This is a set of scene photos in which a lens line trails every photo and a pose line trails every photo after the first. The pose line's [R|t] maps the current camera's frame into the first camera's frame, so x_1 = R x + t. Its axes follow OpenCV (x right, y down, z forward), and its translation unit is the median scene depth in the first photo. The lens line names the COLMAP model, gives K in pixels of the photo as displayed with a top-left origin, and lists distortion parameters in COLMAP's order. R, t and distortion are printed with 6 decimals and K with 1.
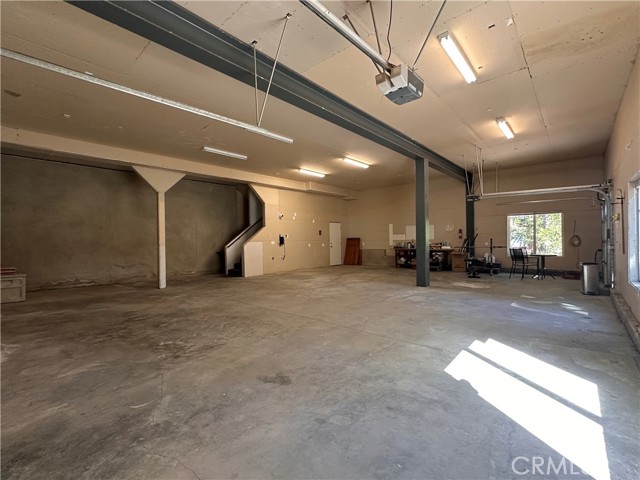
lens RADIAL K [[289.5, 0, 319.1], [0, 289.5, 242.7], [0, 0, 1]] dist [0.000758, -0.000941]
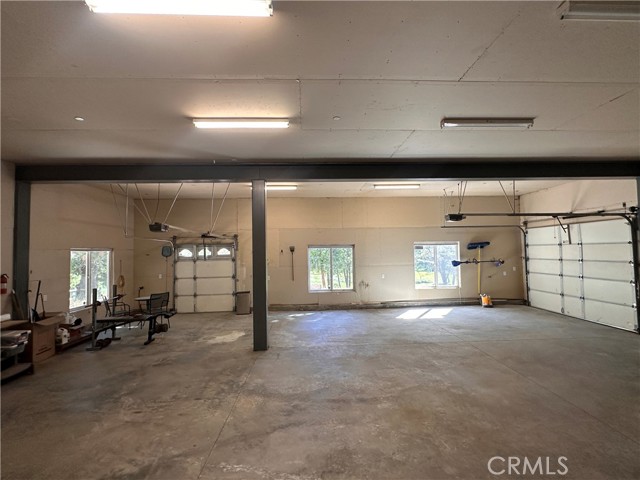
lens RADIAL K [[289.5, 0, 318.8], [0, 289.5, 238.0], [0, 0, 1]] dist [0.000758, -0.000941]
pose [[-0.696185, 0.060811, 0.715282, -0.192792], [0.040329, 0.998145, -0.045606, -0.061523], [-0.716728, -0.002904, -0.697346, 0.937748]]
